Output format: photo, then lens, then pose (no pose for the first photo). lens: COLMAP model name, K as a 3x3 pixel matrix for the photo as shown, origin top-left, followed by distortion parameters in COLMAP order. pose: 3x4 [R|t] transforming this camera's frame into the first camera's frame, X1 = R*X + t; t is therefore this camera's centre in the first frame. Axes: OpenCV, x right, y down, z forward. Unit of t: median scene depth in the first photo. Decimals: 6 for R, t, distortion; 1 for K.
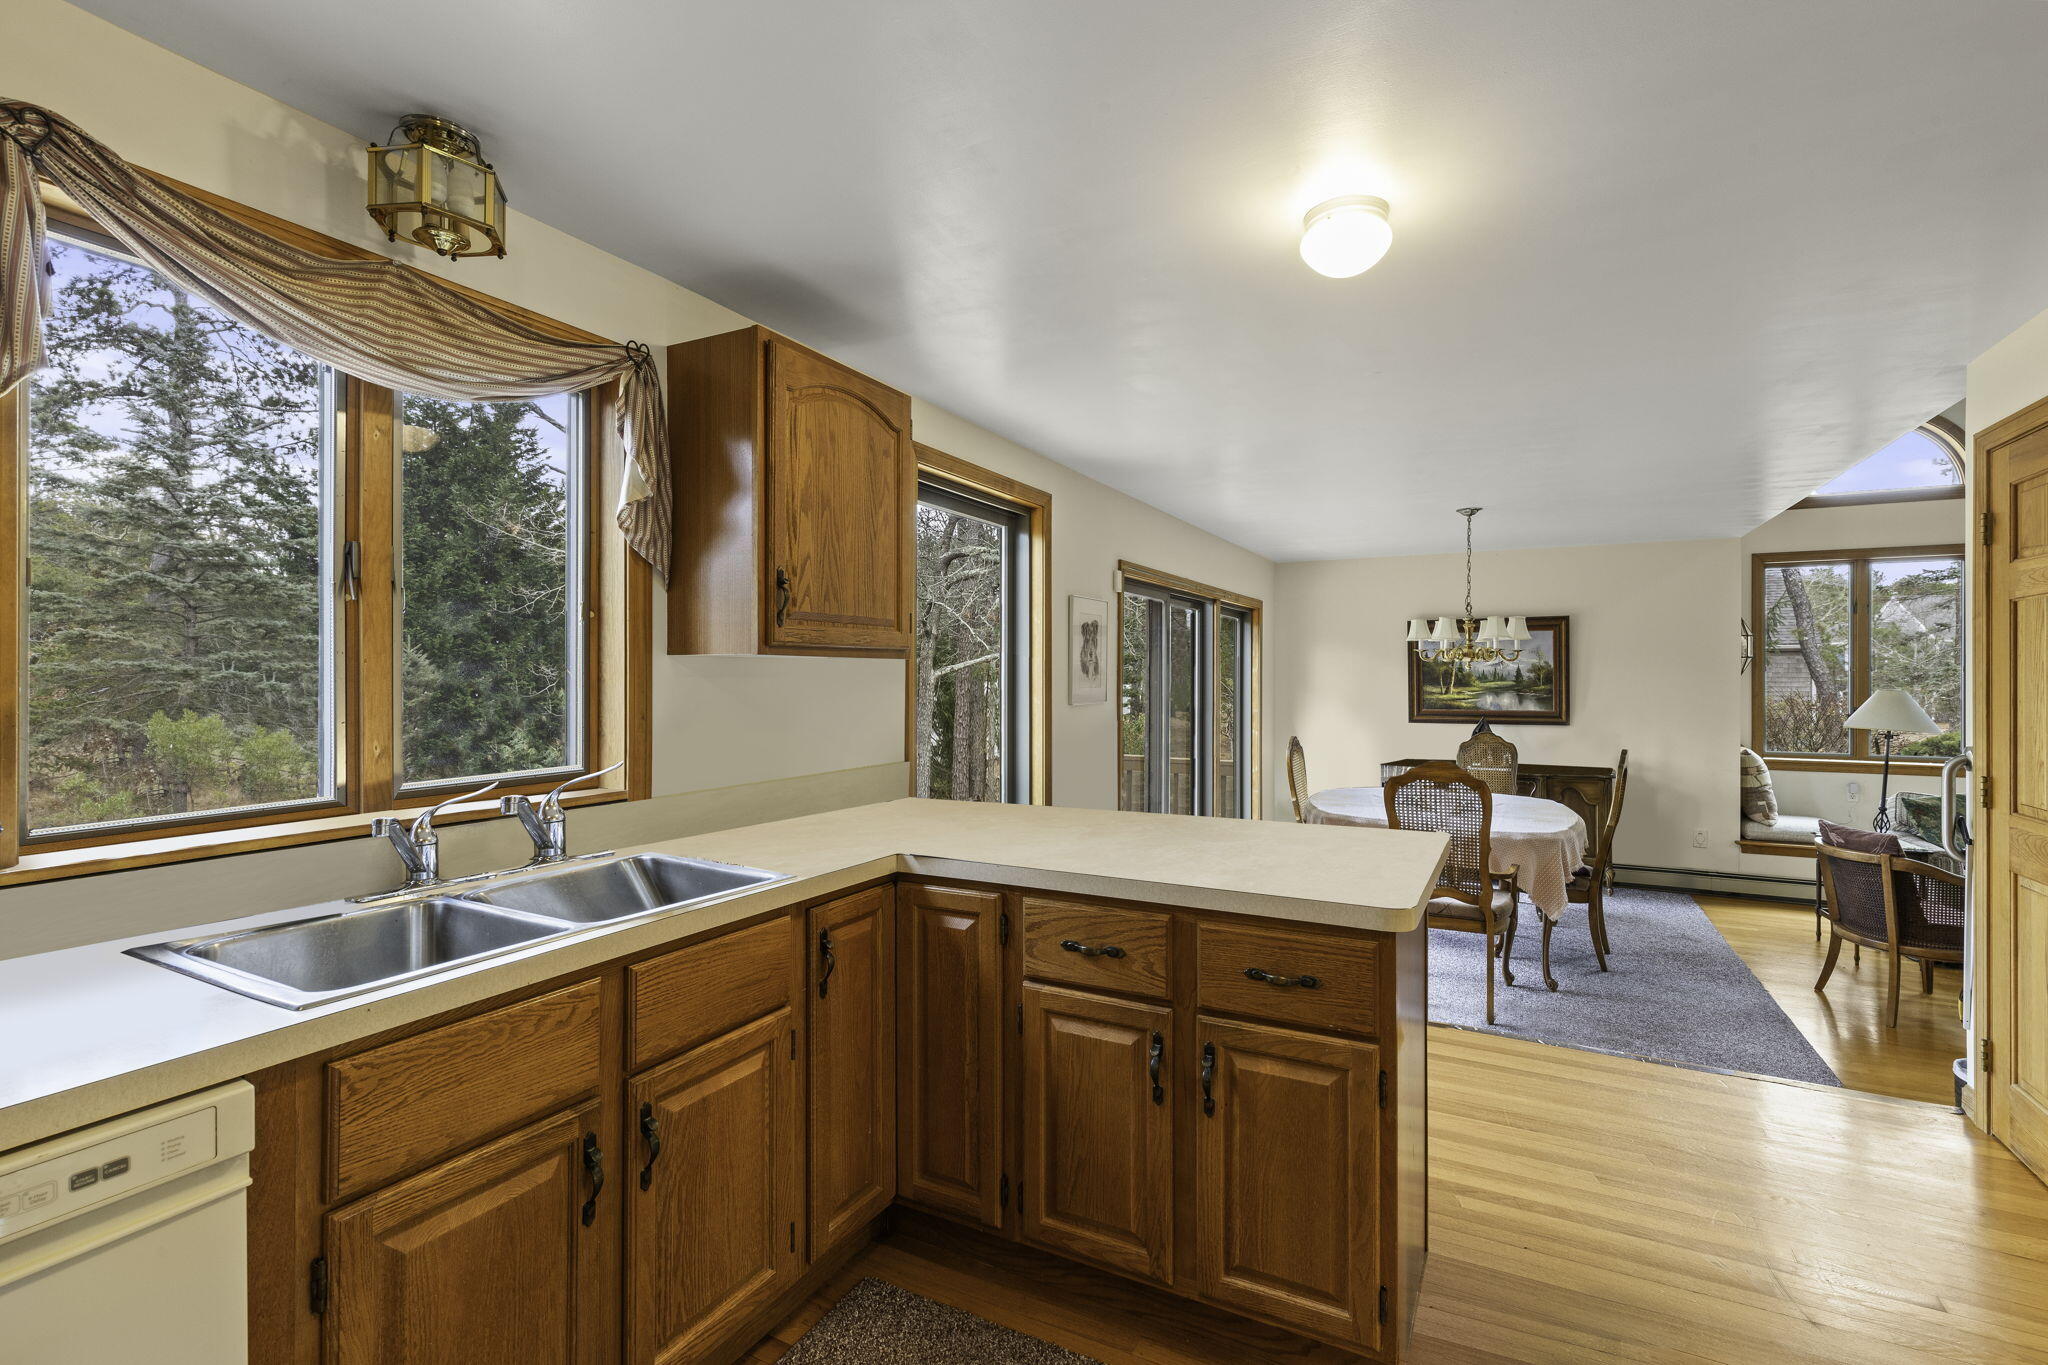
lens RADIAL K [[913.5, 0, 1024.0], [0, 913.5, 682.5], [0, 0, 1]] dist [0.011988, -0.000253]
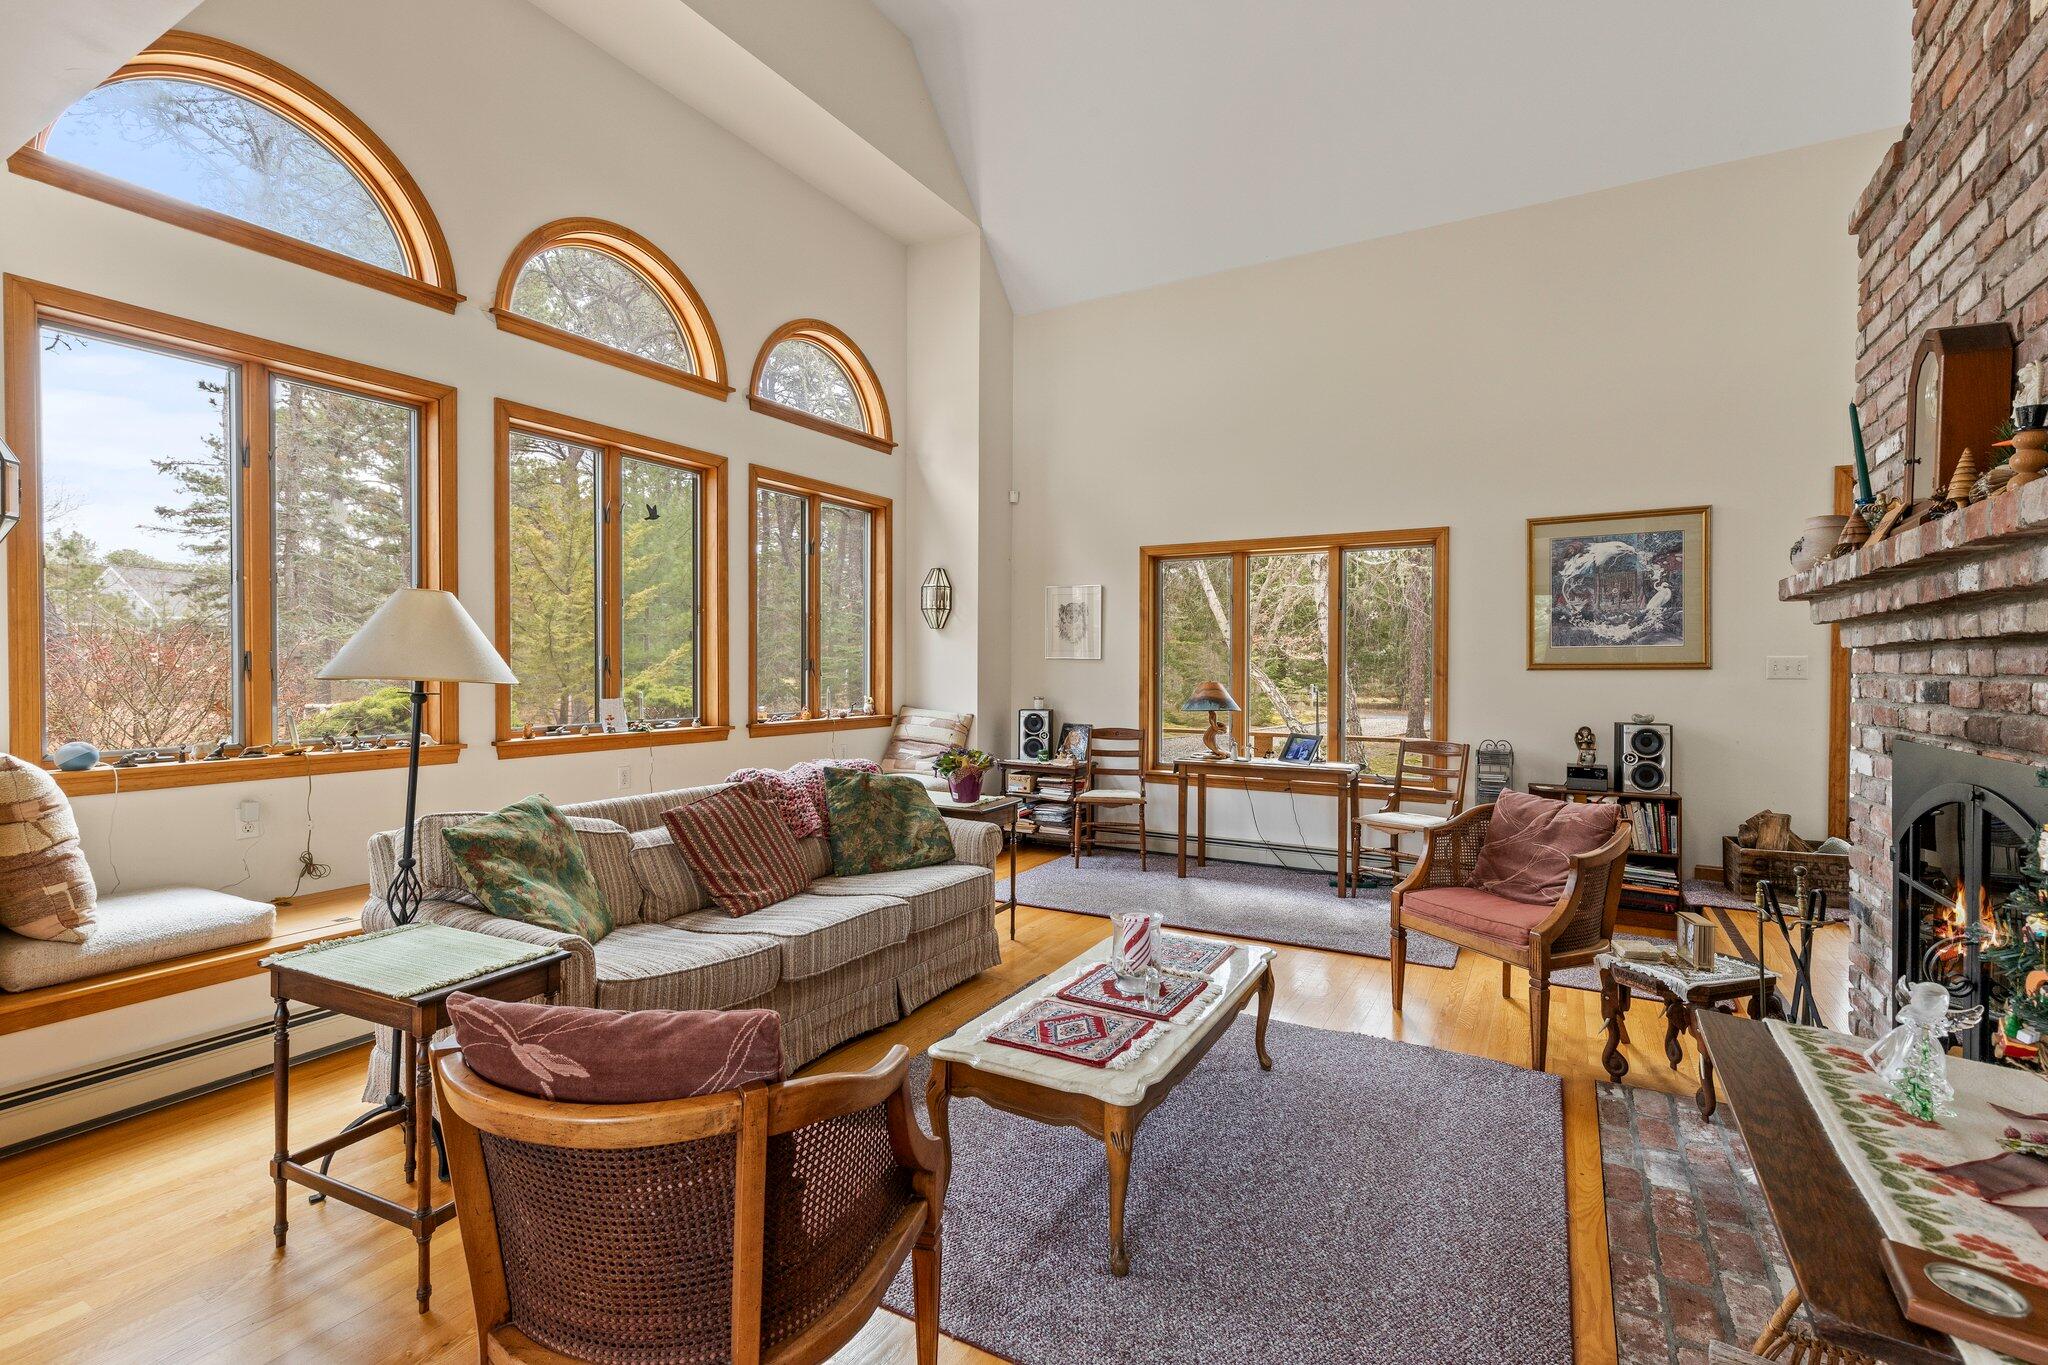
lens RADIAL K [[913.5, 0, 1024.0], [0, 913.5, 682.5], [0, 0, 1]] dist [0.011988, -0.000253]
pose [[0.031622, -0.015815, 0.999375, 0.382512], [0.006579, 0.999856, 0.015614, 0.035829], [-0.999478, 0.006081, 0.031722, 0.521515]]
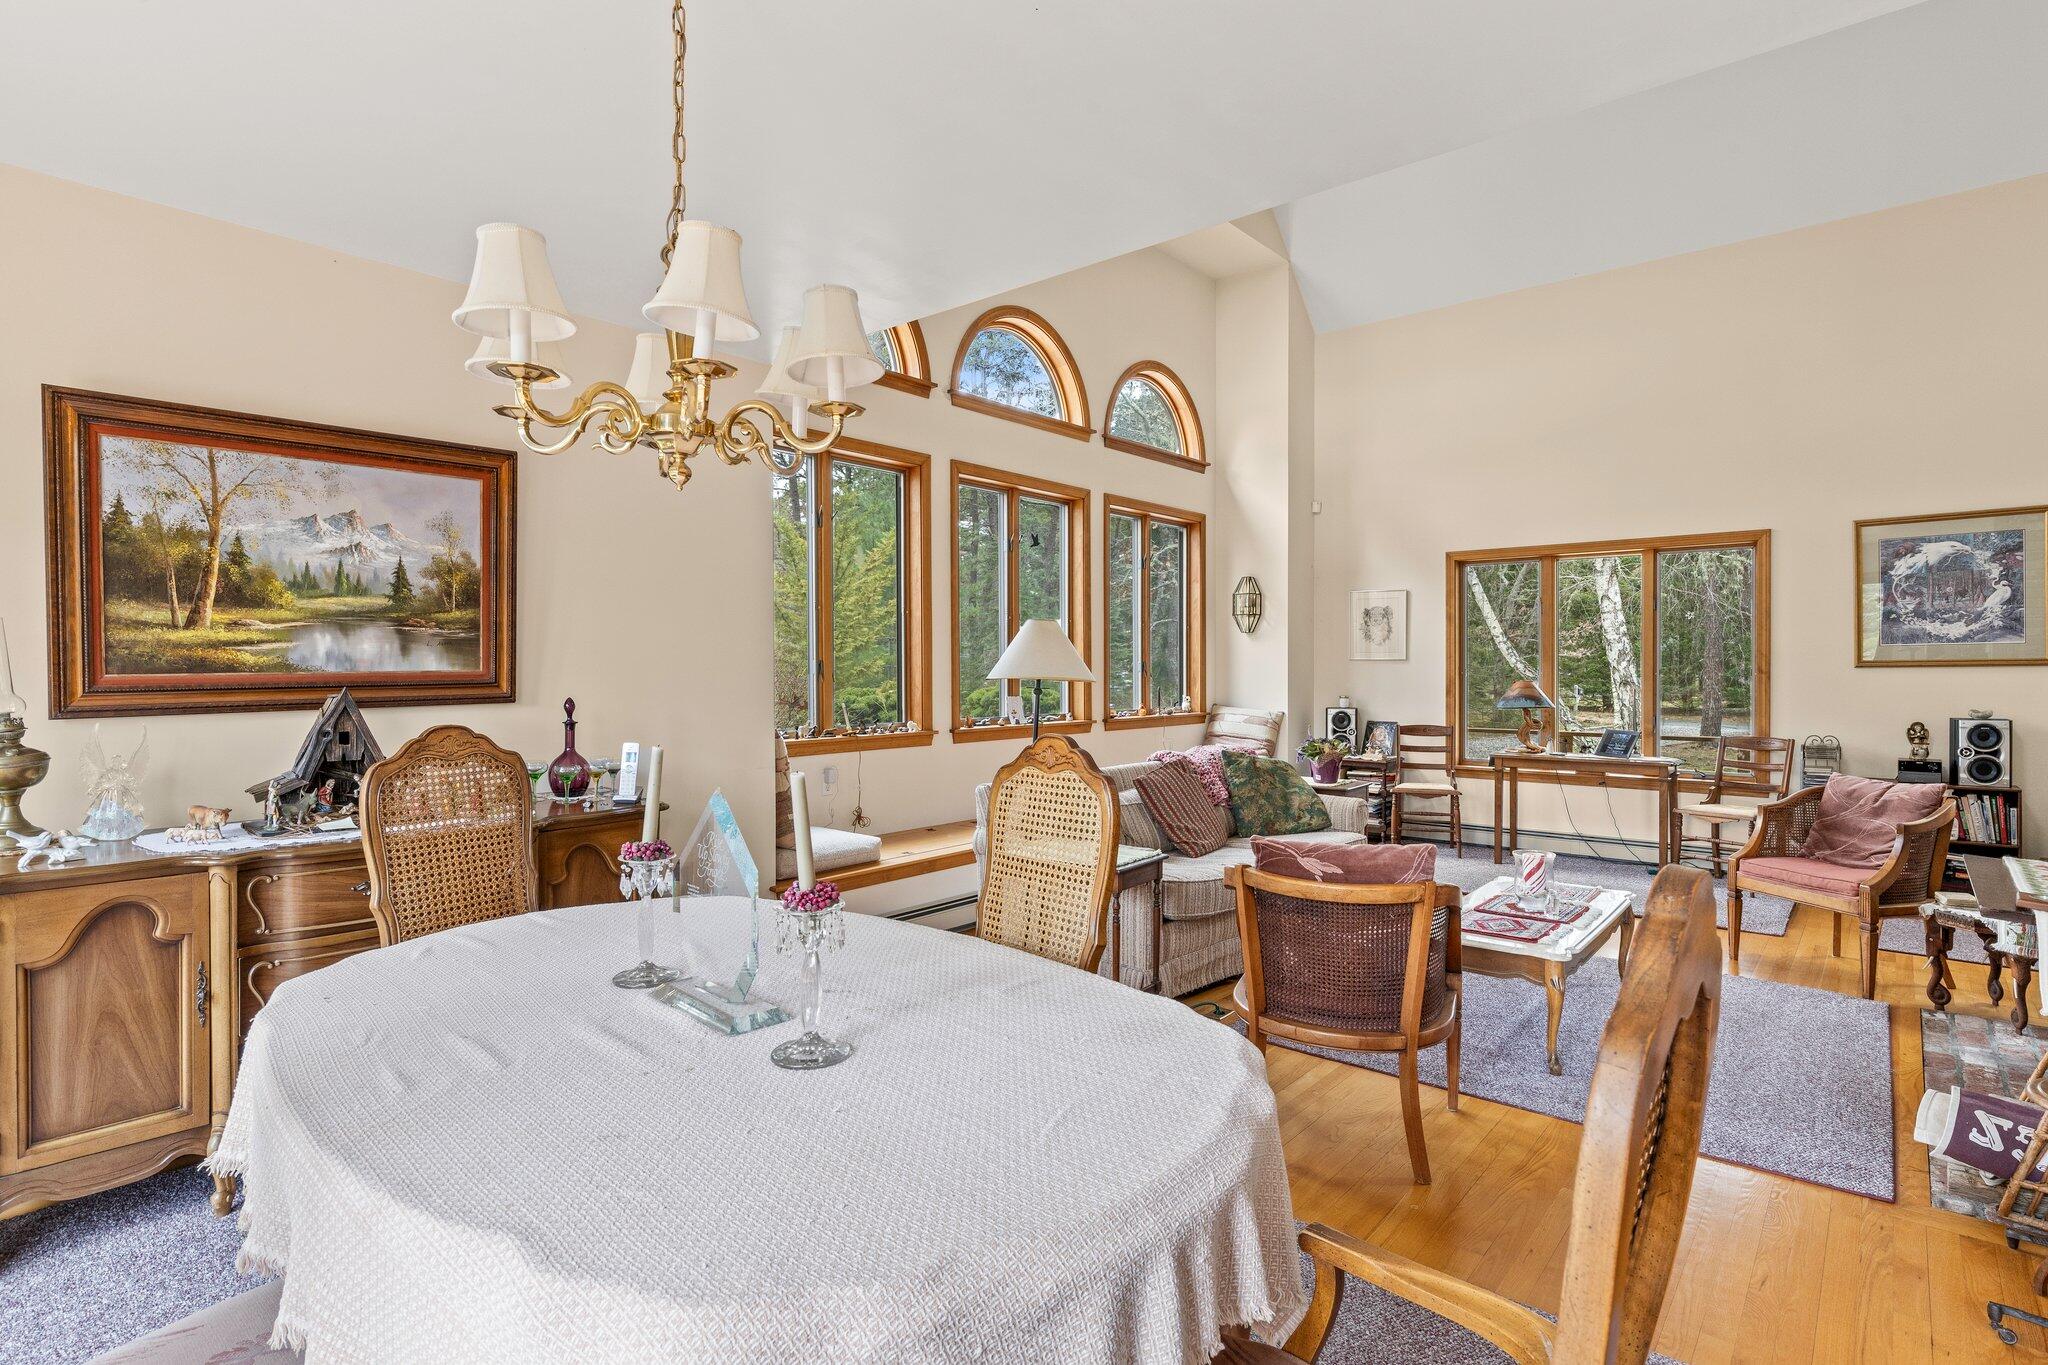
lens RADIAL K [[1056.6, 0, 1024.0], [0, 1056.6, 682.5], [0, 0, 1]] dist [-0.000011, 0.000650]
pose [[0.192956, -0.013267, 0.981118, 0.141556], [0.012973, 0.999856, 0.010969, 0.033863], [-0.981122, 0.010612, 0.193101, 0.646358]]
